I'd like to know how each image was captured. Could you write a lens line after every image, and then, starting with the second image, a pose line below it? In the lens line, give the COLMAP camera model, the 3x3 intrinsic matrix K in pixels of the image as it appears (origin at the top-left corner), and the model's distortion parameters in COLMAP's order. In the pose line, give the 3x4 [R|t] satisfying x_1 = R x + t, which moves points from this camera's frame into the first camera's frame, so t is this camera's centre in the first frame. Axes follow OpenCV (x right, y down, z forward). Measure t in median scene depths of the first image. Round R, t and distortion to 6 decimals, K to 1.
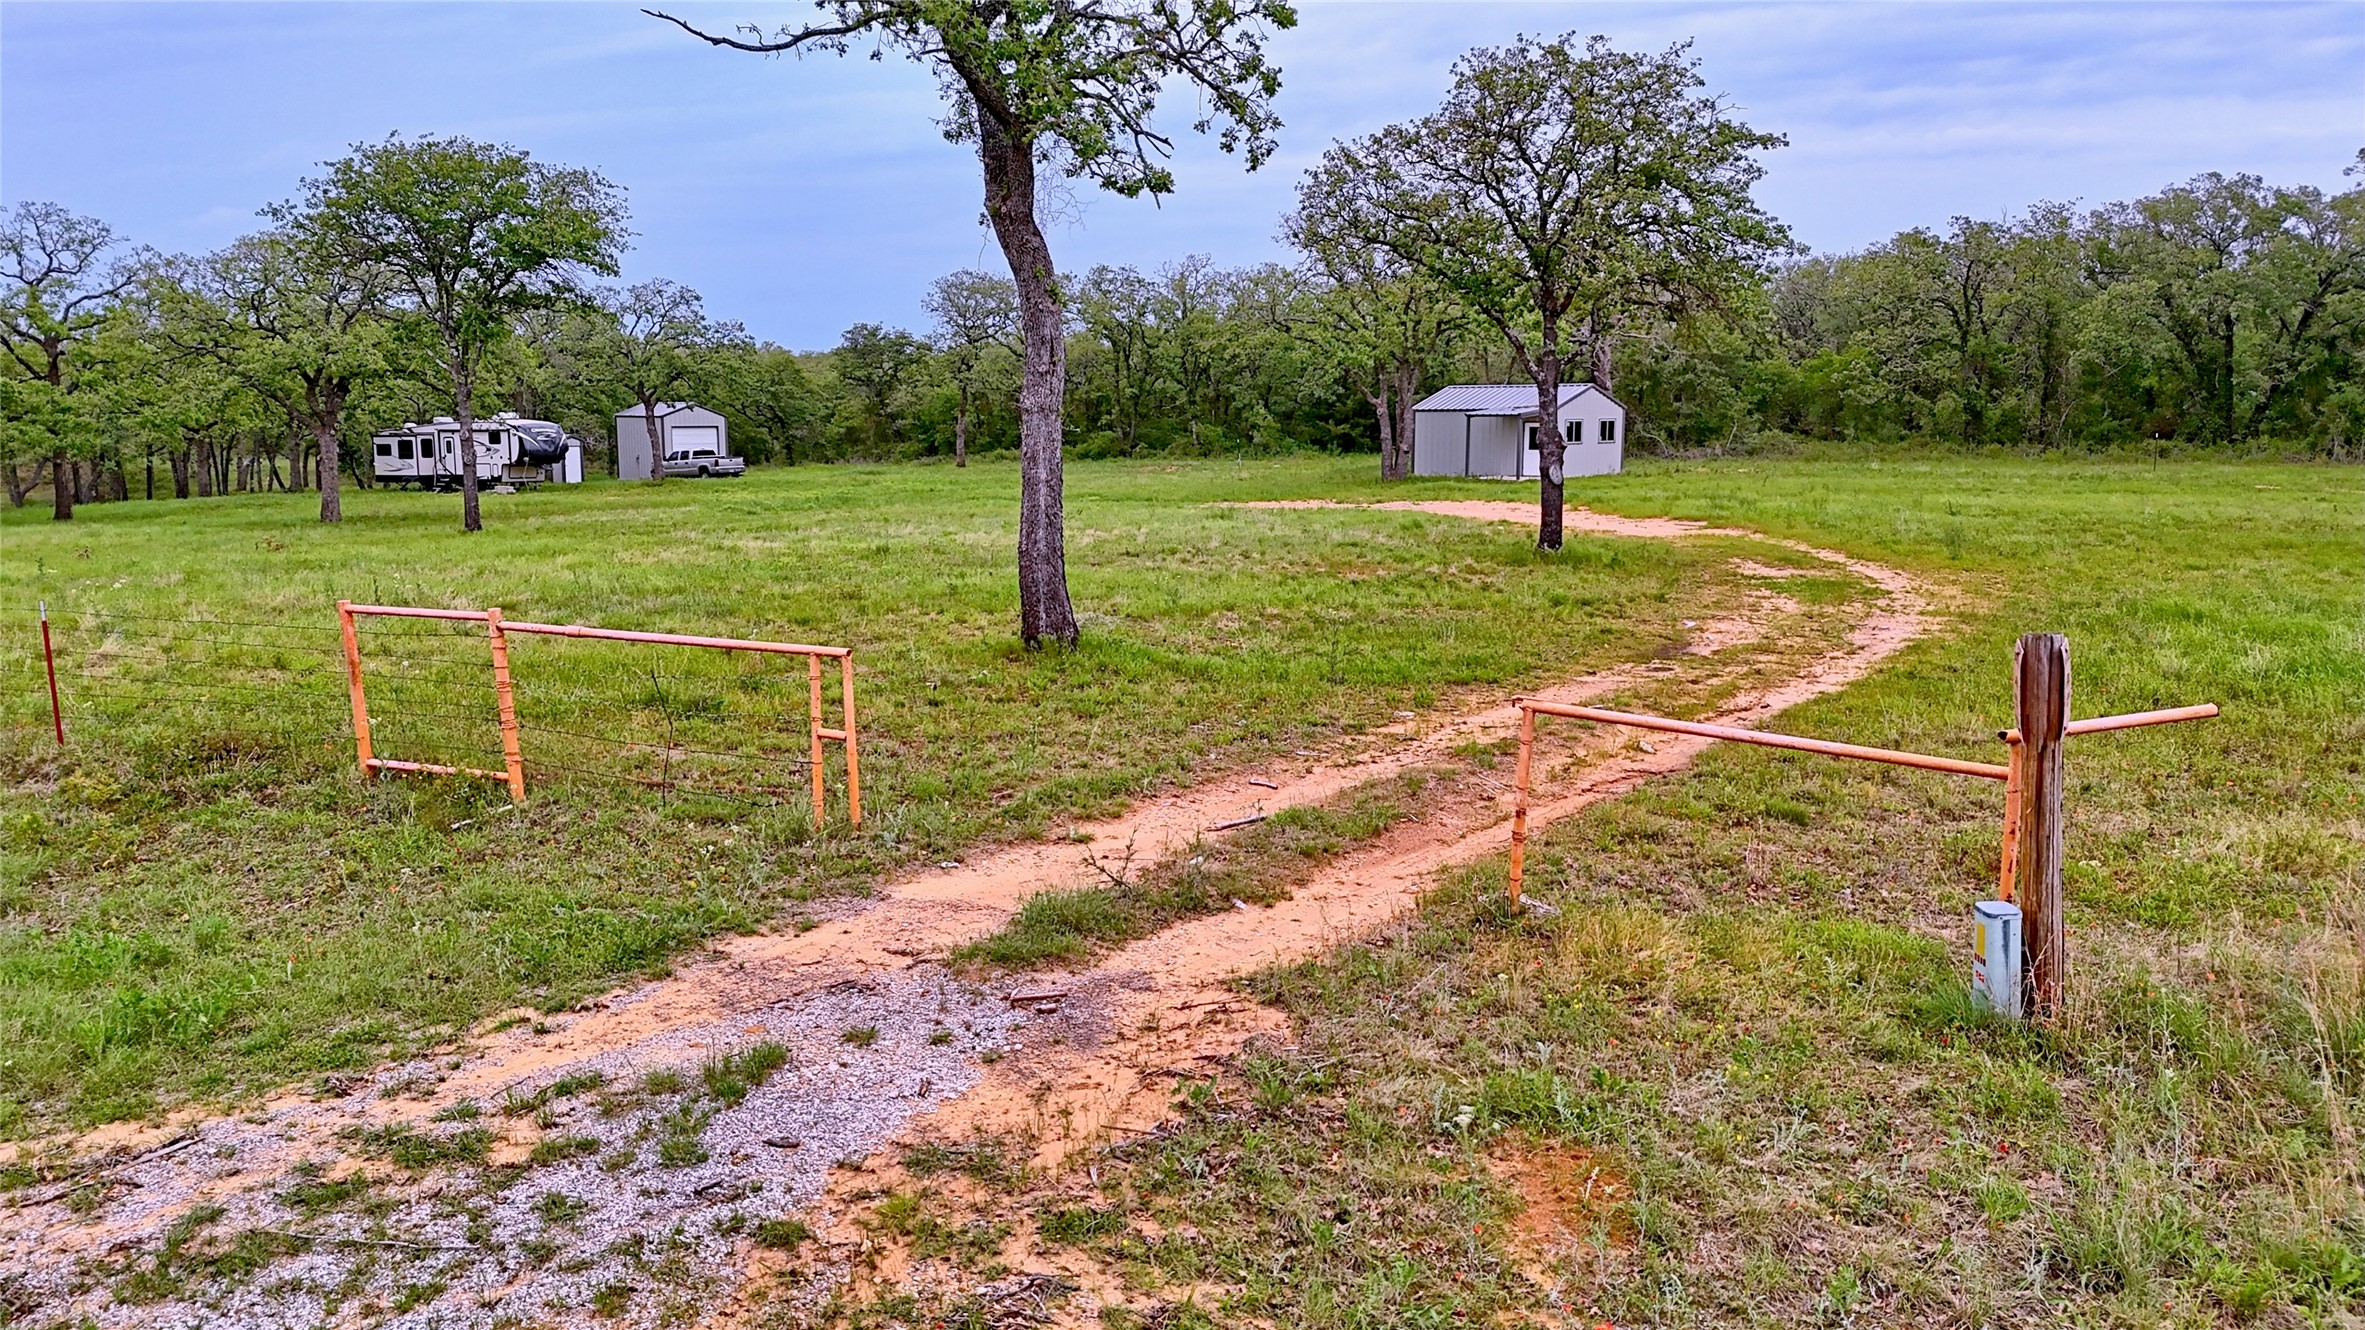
lens RADIAL K [[1673.8, 0, 1166.9], [0, 1673.8, 660.1], [0, 0, 1]] dist [0.054991, -0.051891]
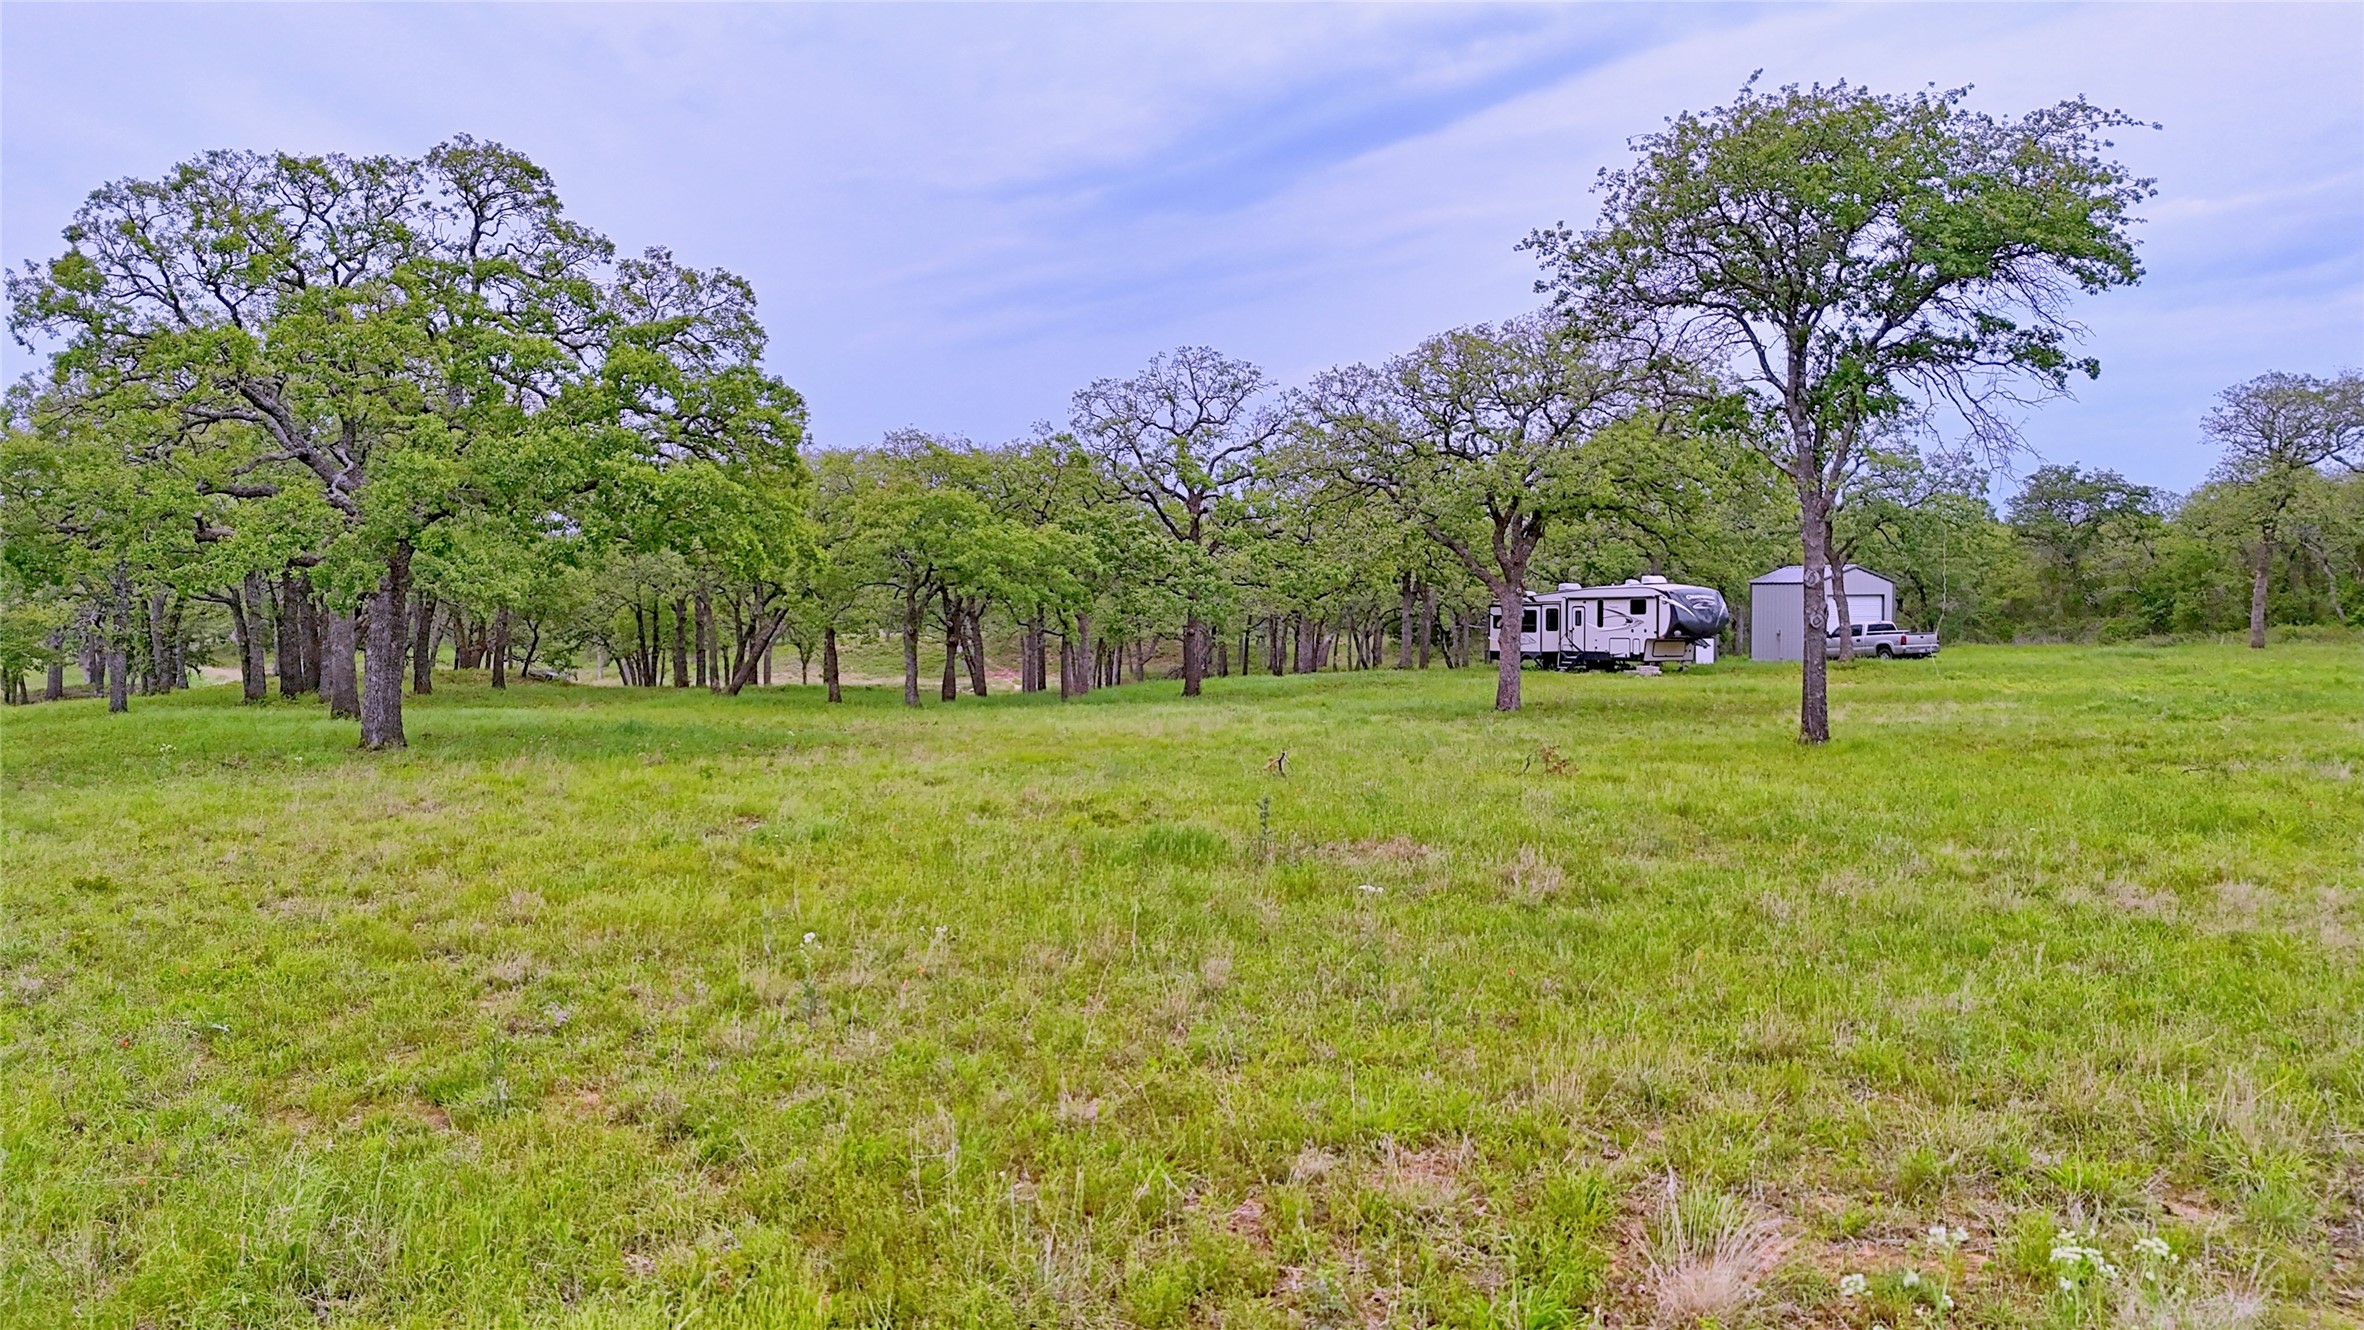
lens RADIAL K [[1673.1, 0, 1200.0], [0, 1673.1, 667.6], [0, 0, 1]] dist [0.054991, -0.051891]
pose [[0.854206, 0.016845, -0.519661, -0.191540], [-0.071291, 0.993830, -0.084971, -0.023639], [0.515024, 0.109630, 0.850136, 0.255934]]
